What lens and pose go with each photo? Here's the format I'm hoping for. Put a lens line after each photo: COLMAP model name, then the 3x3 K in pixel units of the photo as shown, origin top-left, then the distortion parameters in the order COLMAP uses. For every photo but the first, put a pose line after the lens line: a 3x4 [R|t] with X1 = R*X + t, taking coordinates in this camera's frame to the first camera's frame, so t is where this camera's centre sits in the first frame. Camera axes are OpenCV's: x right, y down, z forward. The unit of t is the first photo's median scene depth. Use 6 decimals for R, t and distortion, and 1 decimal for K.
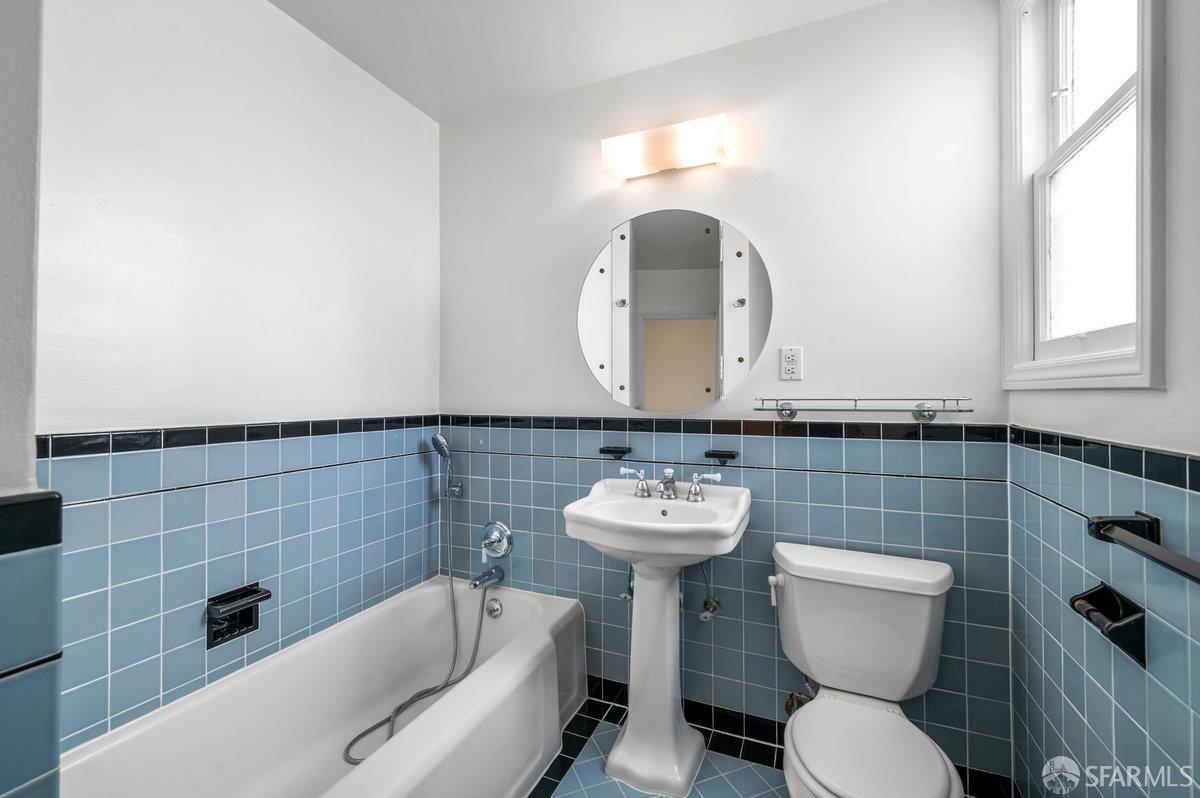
lens RADIAL K [[497.2, 0, 599.2], [0, 497.2, 391.3], [0, 0, 1]] dist [0.002151, -0.000213]
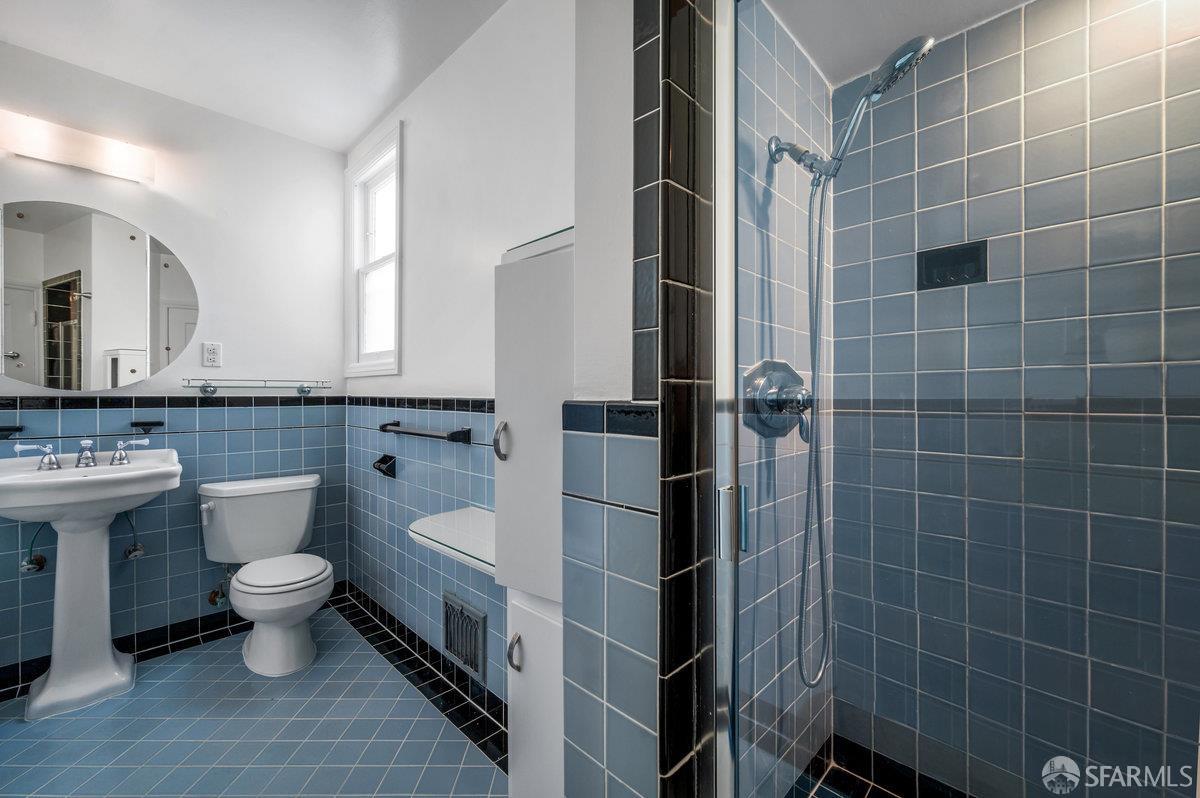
lens RADIAL K [[482.6, 0, 597.7], [0, 482.6, 394.2], [0, 0, 1]] dist [-0.001907, -0.000028]
pose [[0.360678, -0.000024, 0.932691, -0.507903], [-0.006423, 0.999976, 0.002509, 0.046910], [-0.932668, -0.006895, 0.360669, -0.515371]]
